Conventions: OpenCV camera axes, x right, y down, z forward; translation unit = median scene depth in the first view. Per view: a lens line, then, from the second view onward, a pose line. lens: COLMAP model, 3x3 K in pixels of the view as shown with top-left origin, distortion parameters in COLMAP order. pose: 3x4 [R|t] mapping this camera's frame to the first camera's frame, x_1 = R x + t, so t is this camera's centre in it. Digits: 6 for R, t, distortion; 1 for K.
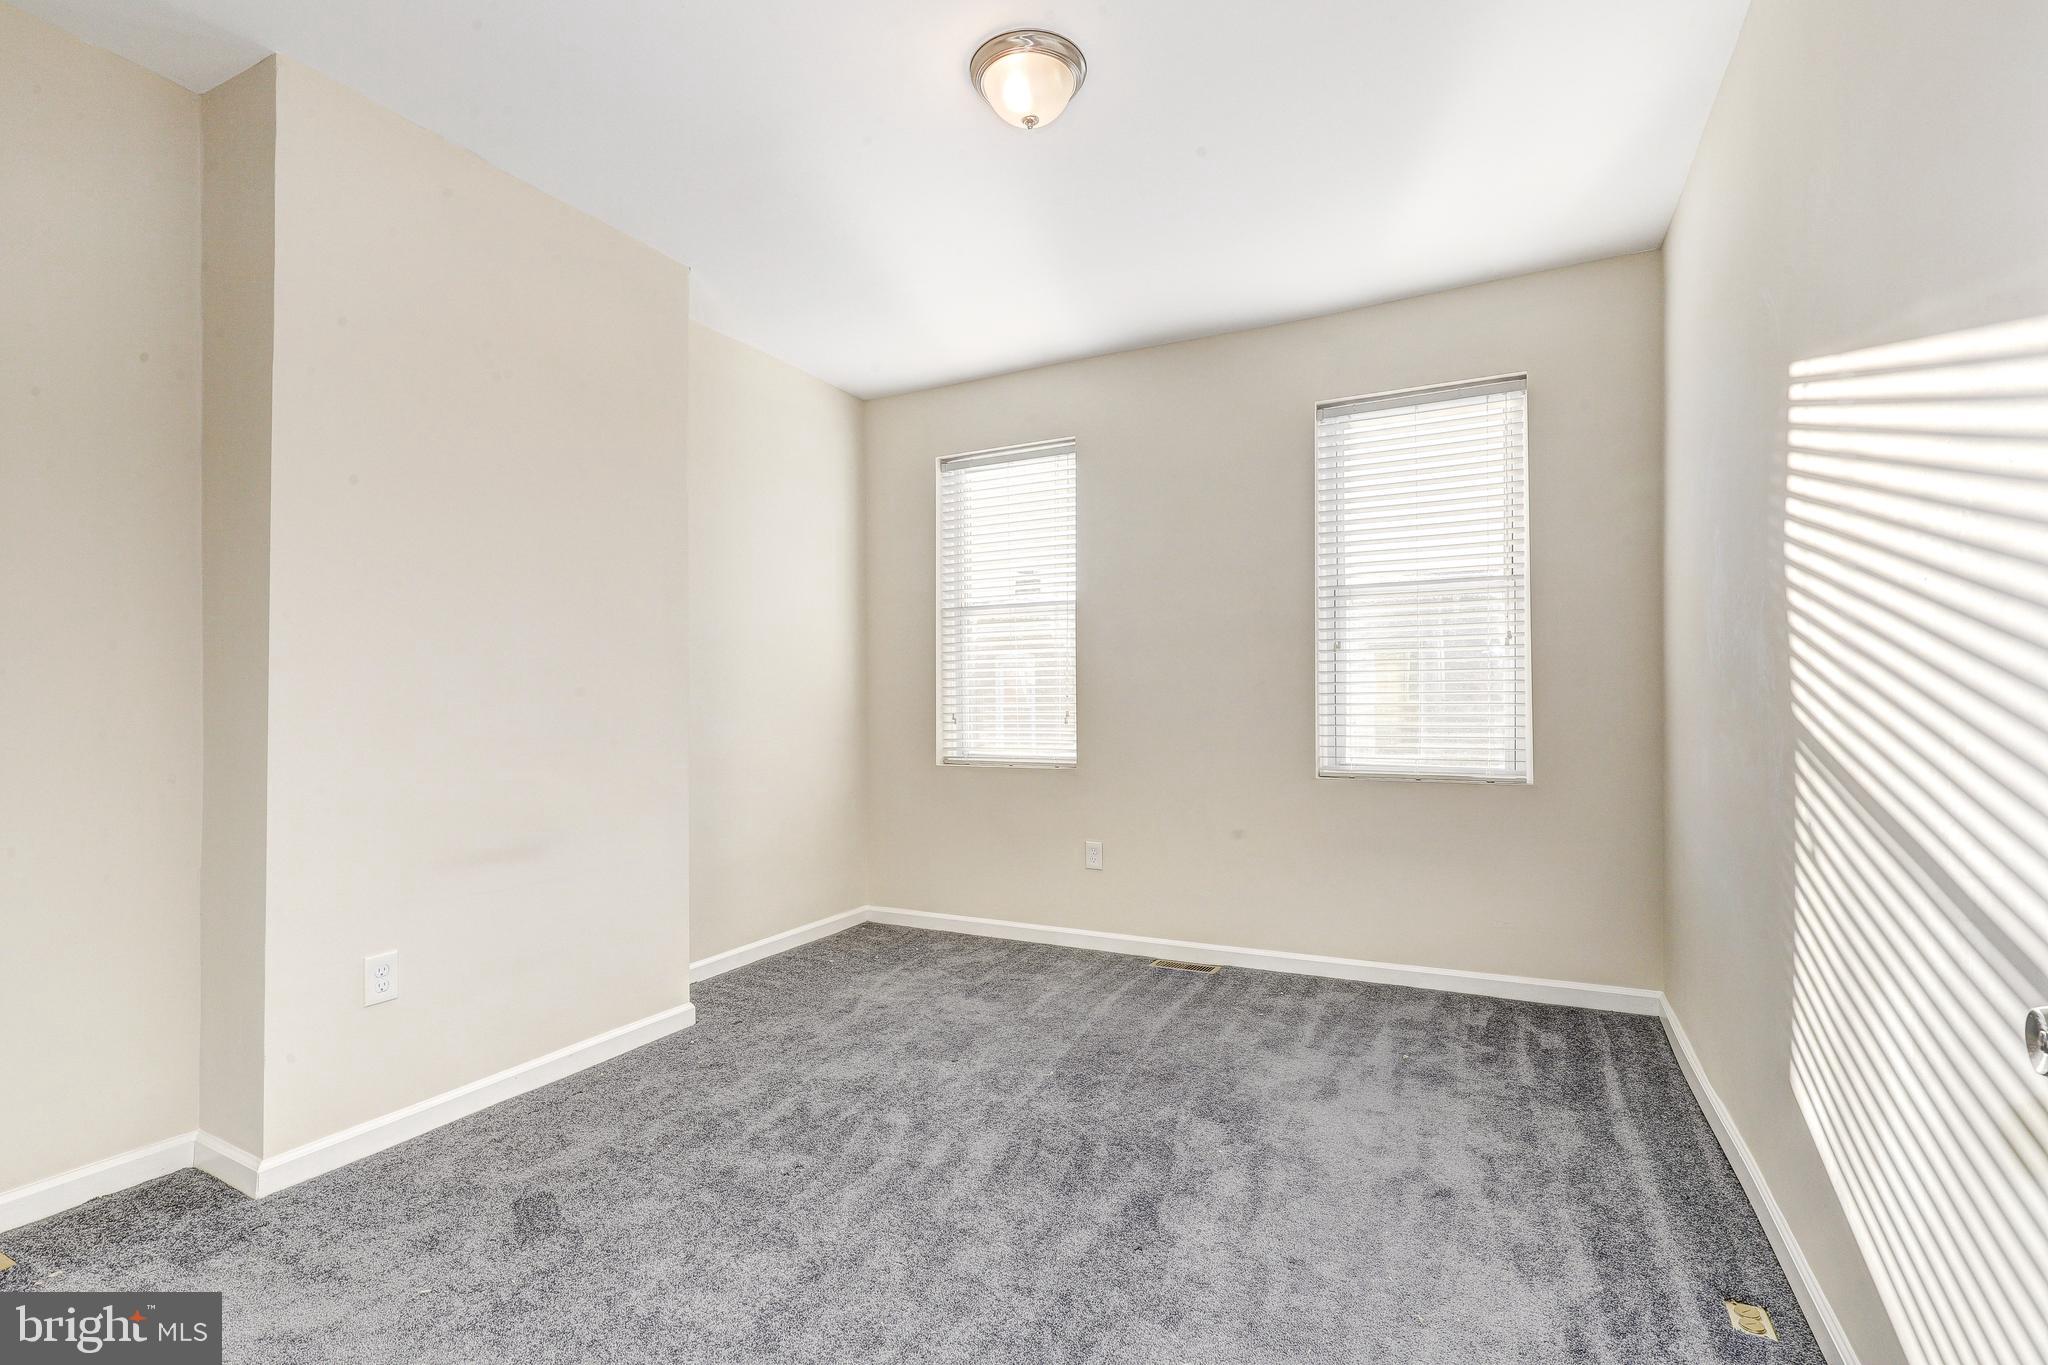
lens RADIAL K [[925.0, 0, 1031.6], [0, 925.0, 681.4], [0, 0, 1]] dist [0.002235, -0.000148]
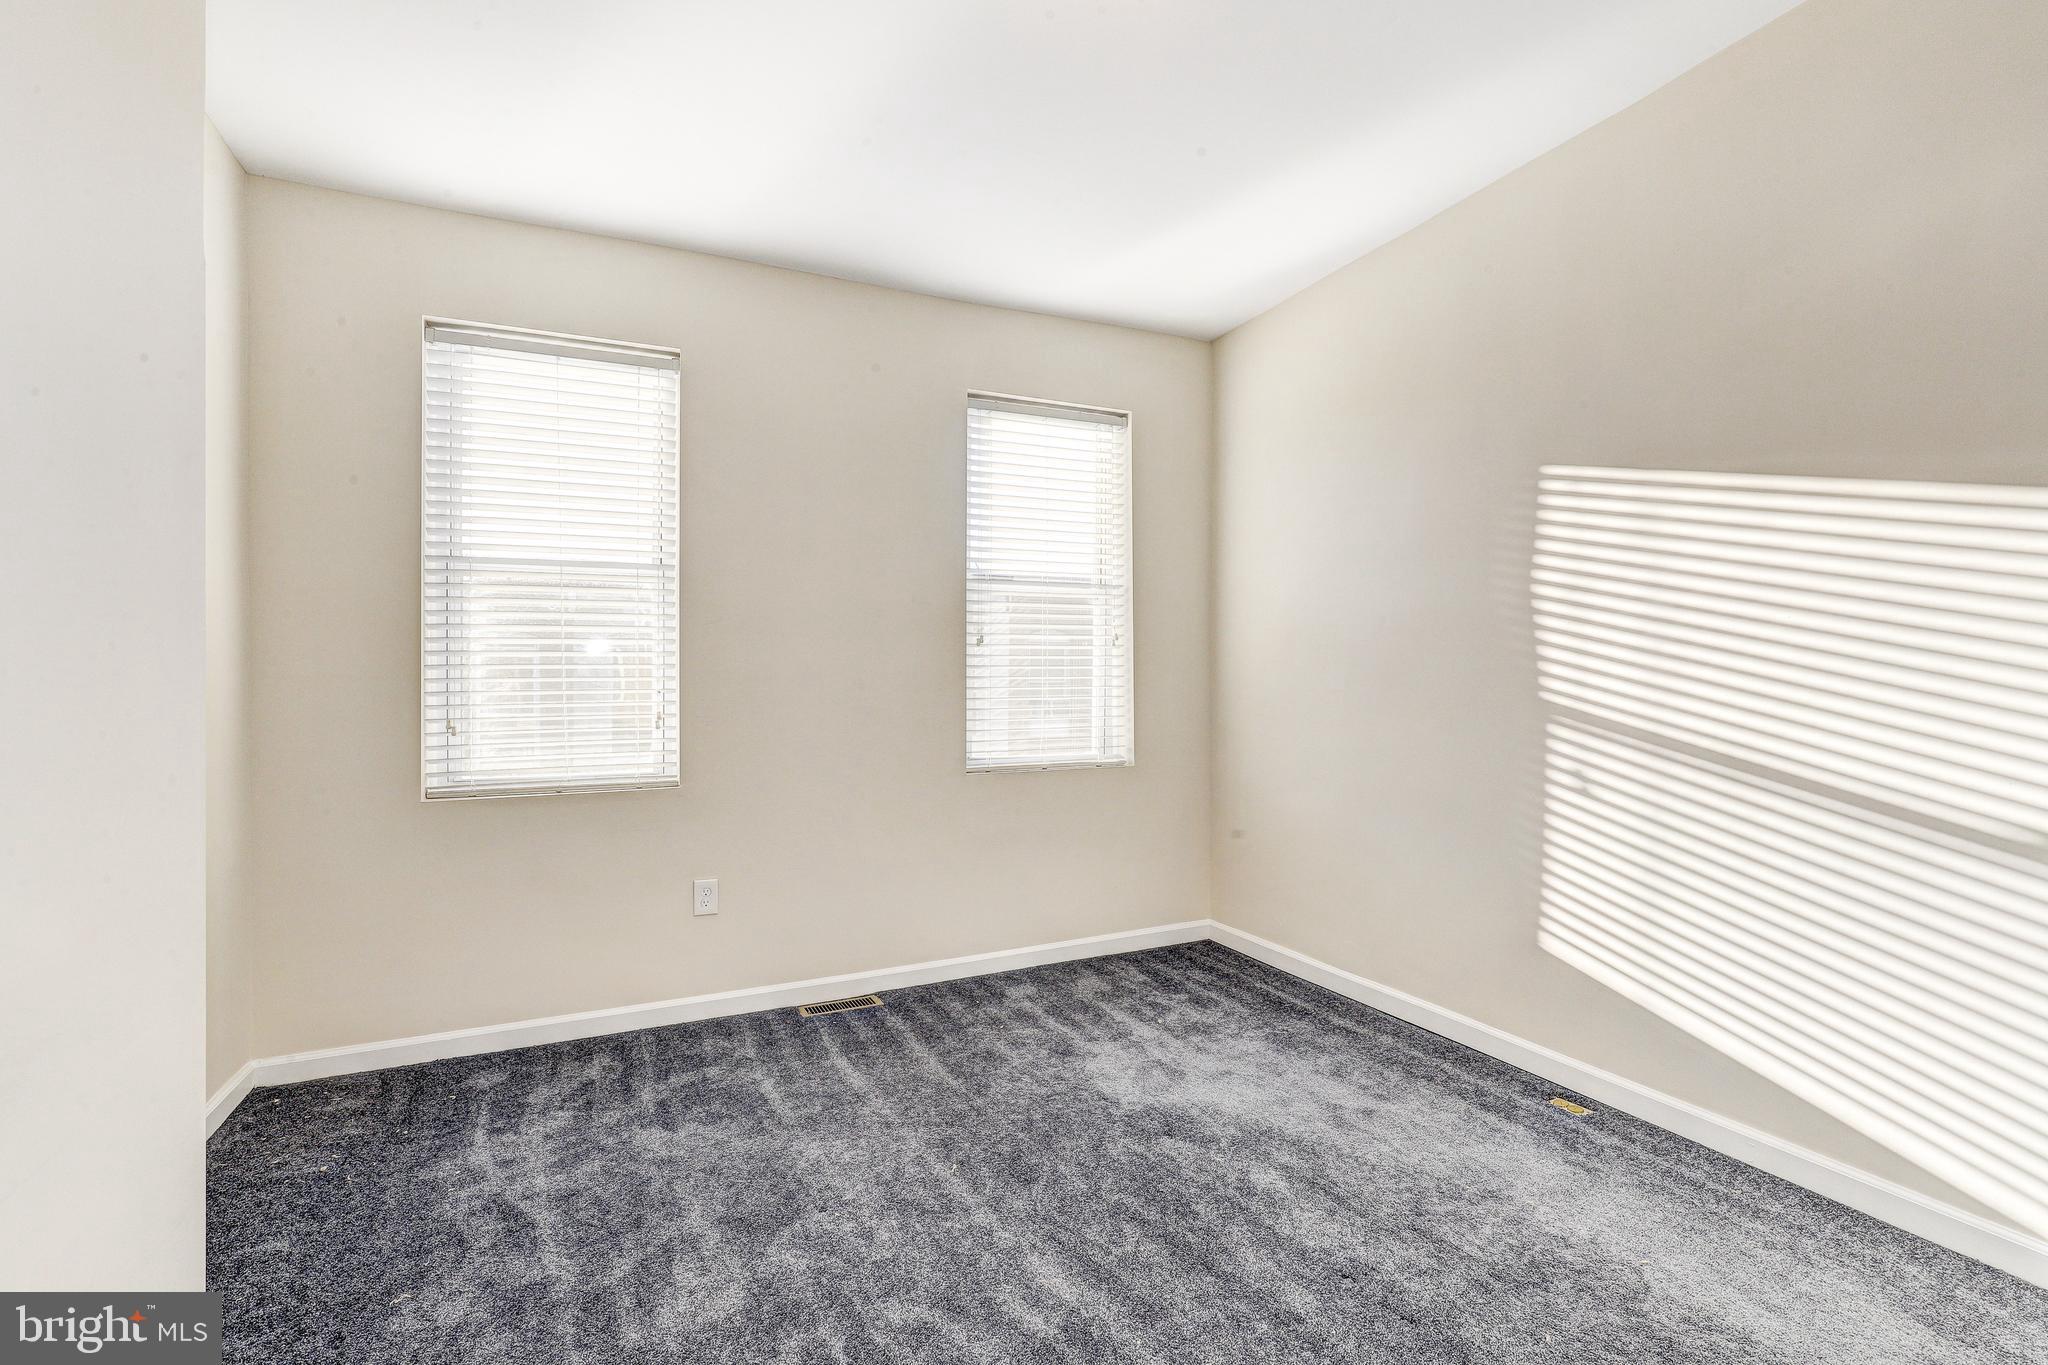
lens RADIAL K [[925.0, 0, 1031.6], [0, 925.0, 681.4], [0, 0, 1]] dist [0.002235, -0.000148]
pose [[0.617949, 0.001110, 0.786218, -0.416789], [-0.013897, 0.999858, 0.009511, -0.004888], [-0.786096, -0.016804, 0.617876, 0.340798]]
